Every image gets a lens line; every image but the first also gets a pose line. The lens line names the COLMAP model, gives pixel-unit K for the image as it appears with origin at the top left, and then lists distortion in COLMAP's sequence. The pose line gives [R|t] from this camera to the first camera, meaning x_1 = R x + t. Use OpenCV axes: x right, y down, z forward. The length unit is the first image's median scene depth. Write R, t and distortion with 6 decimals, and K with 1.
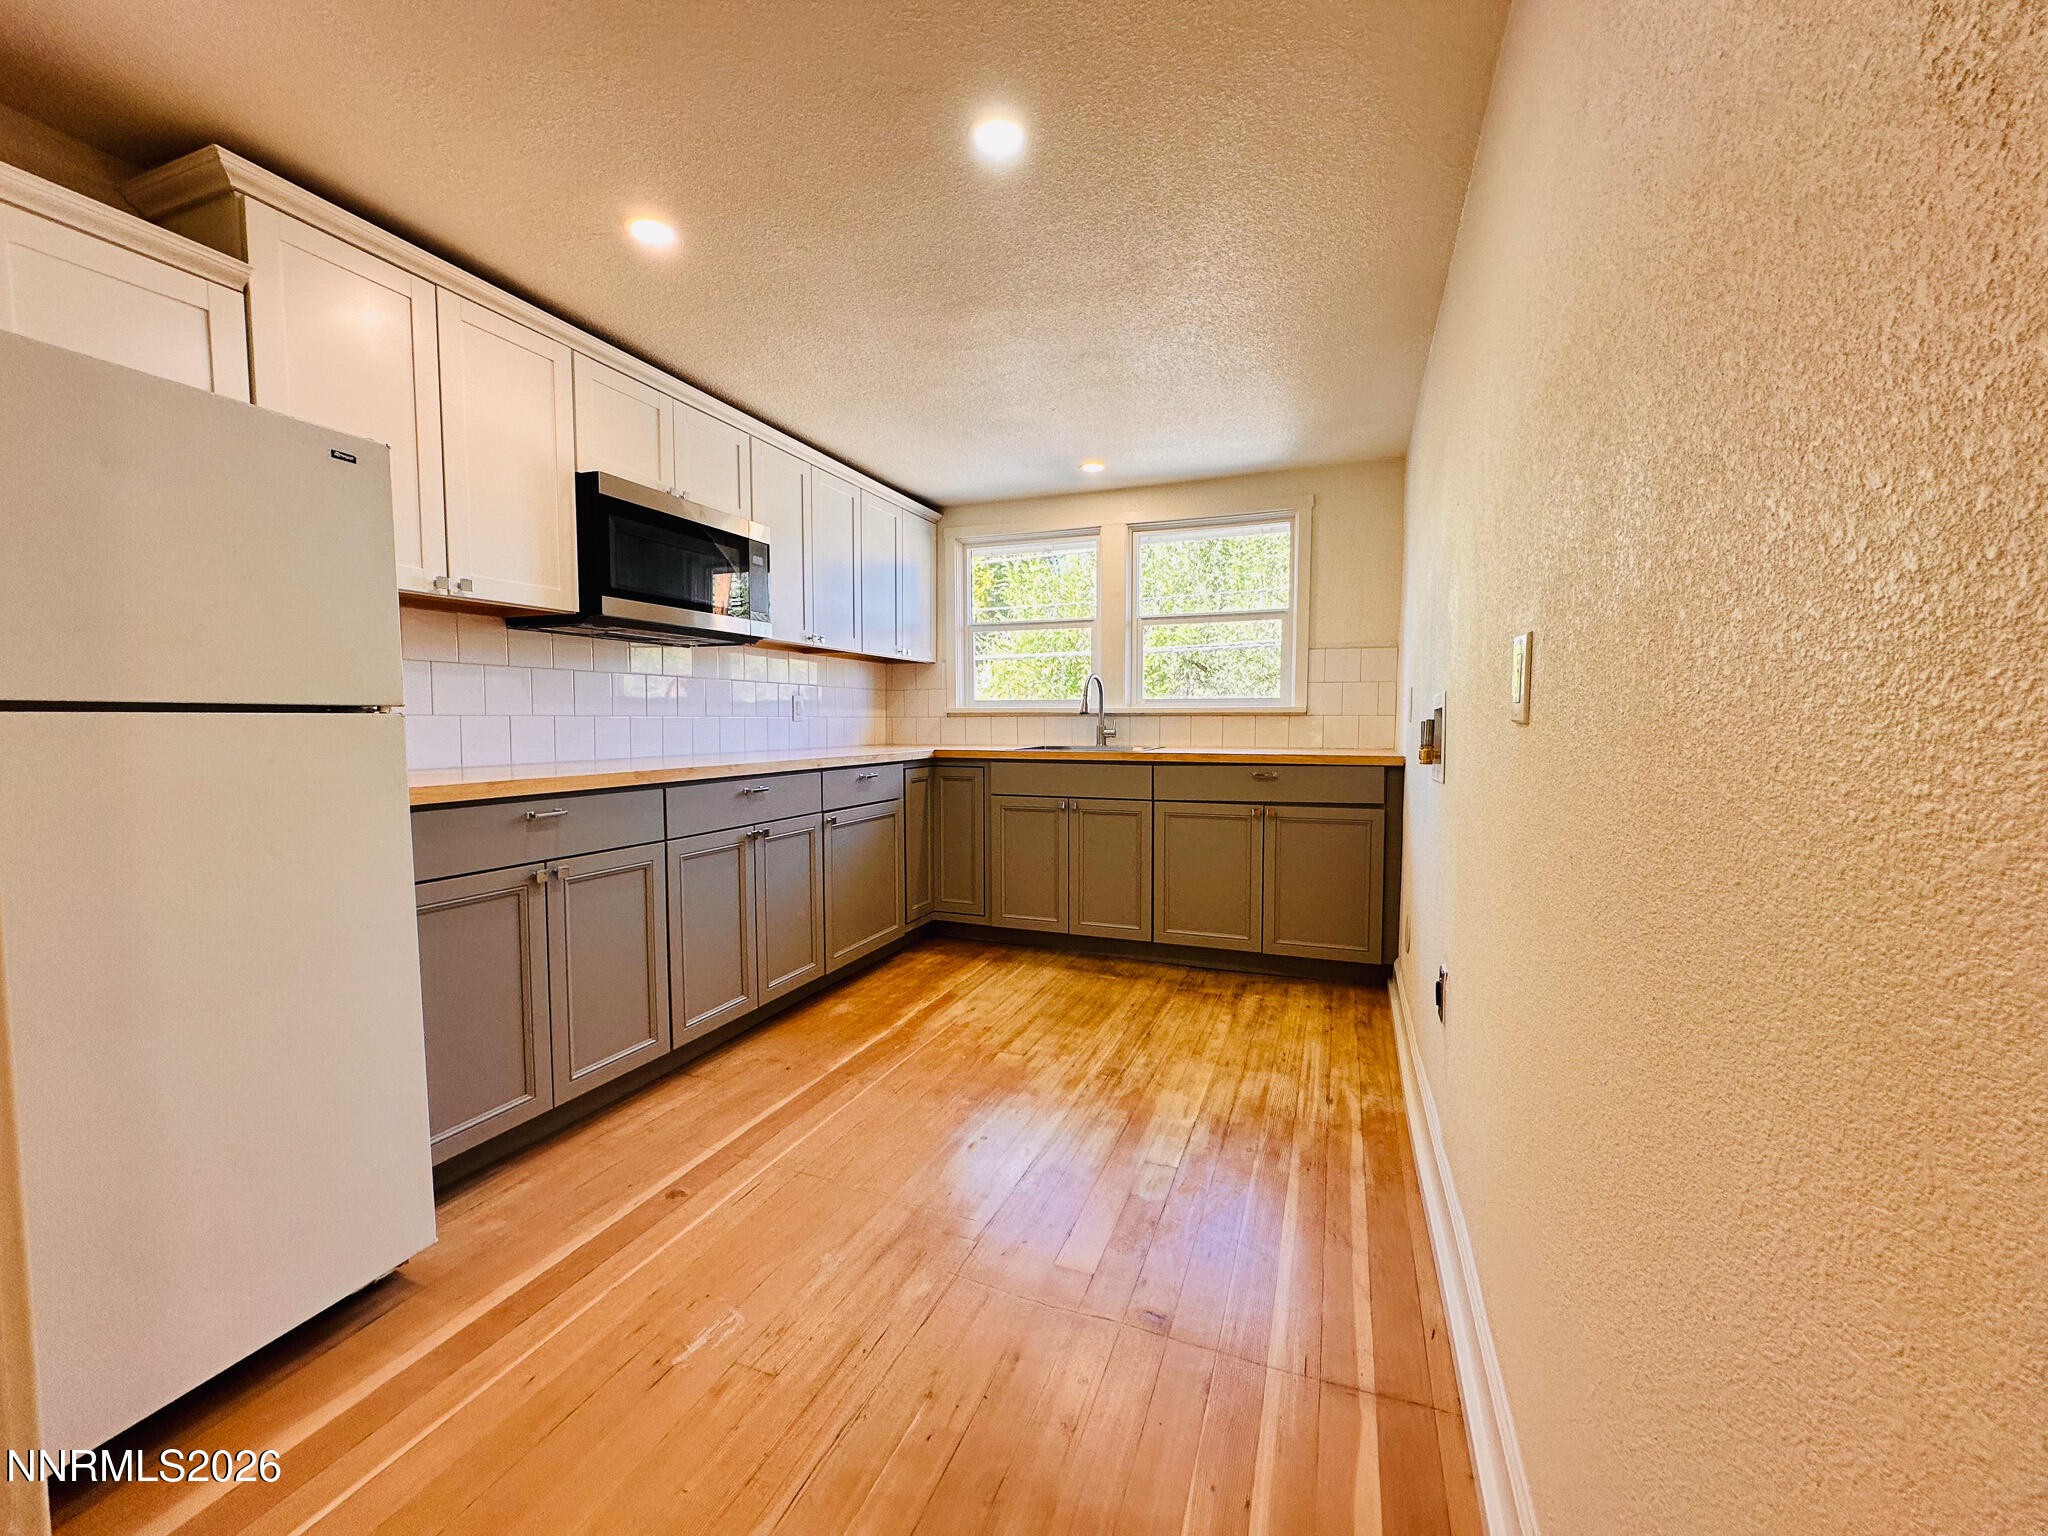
lens RADIAL K [[830.3, 0, 1034.0], [0, 830.3, 771.3], [0, 0, 1]] dist [-0.001672, 0.000417]
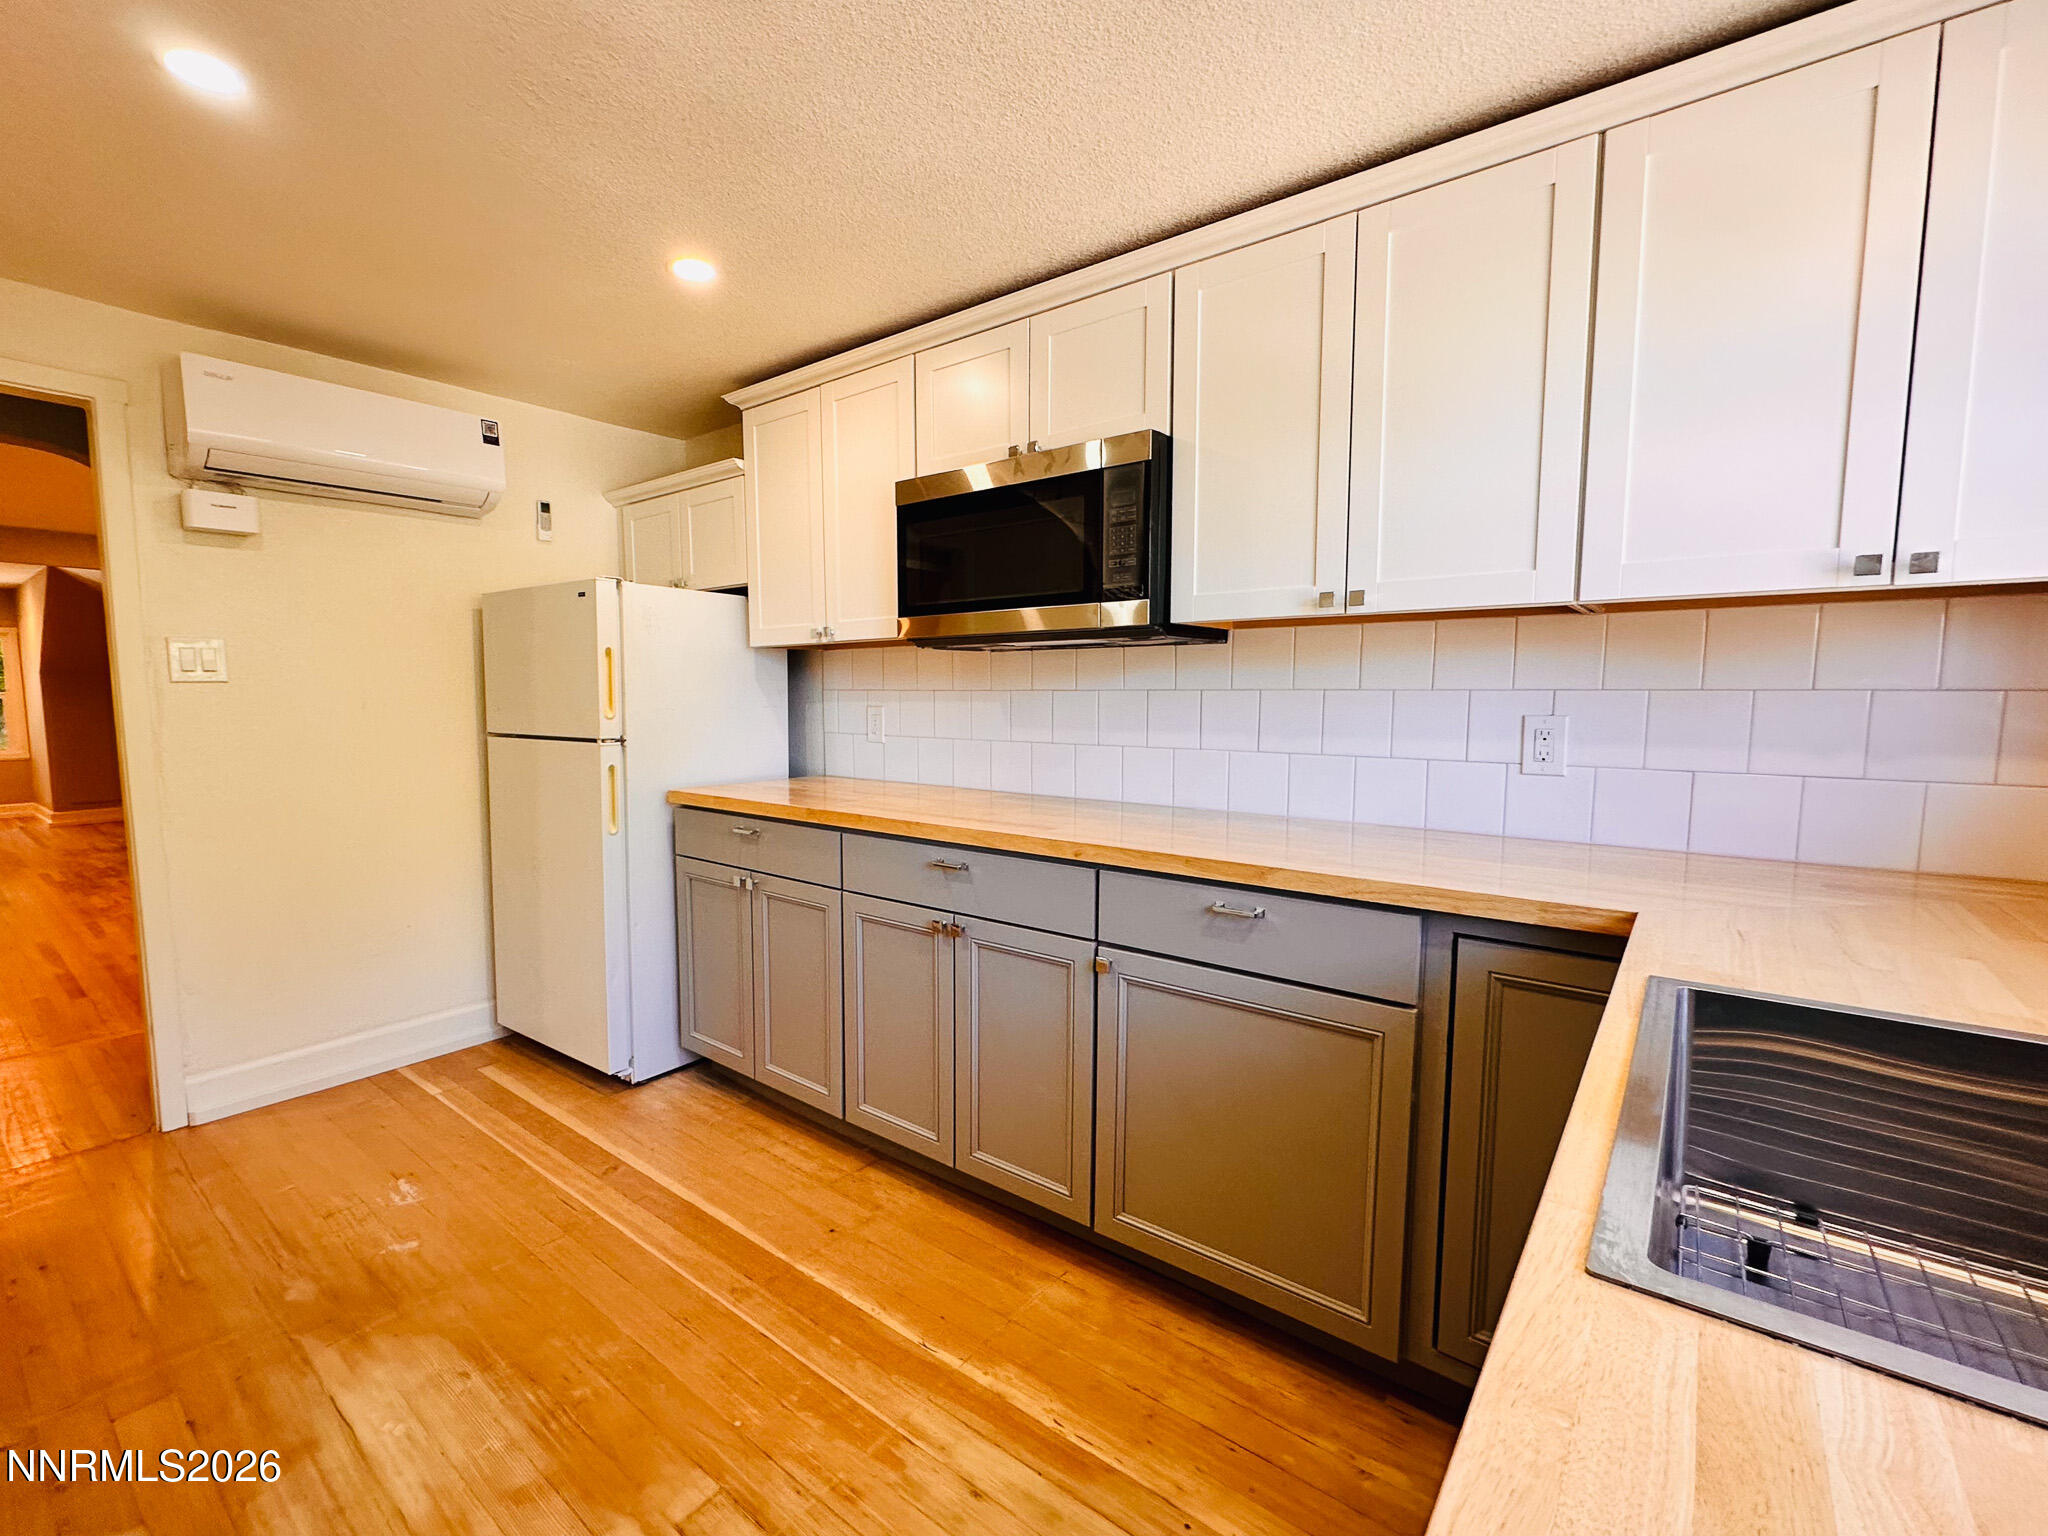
lens RADIAL K [[895.9, 0, 974.4], [0, 895.9, 772.7], [0, 0, 1]] dist [-0.000010, 0.000486]
pose [[-0.322110, 0.089282, -0.942483, 0.365846], [-0.057287, 0.991880, 0.113541, -0.142777], [0.944967, 0.090565, -0.314380, 1.265062]]
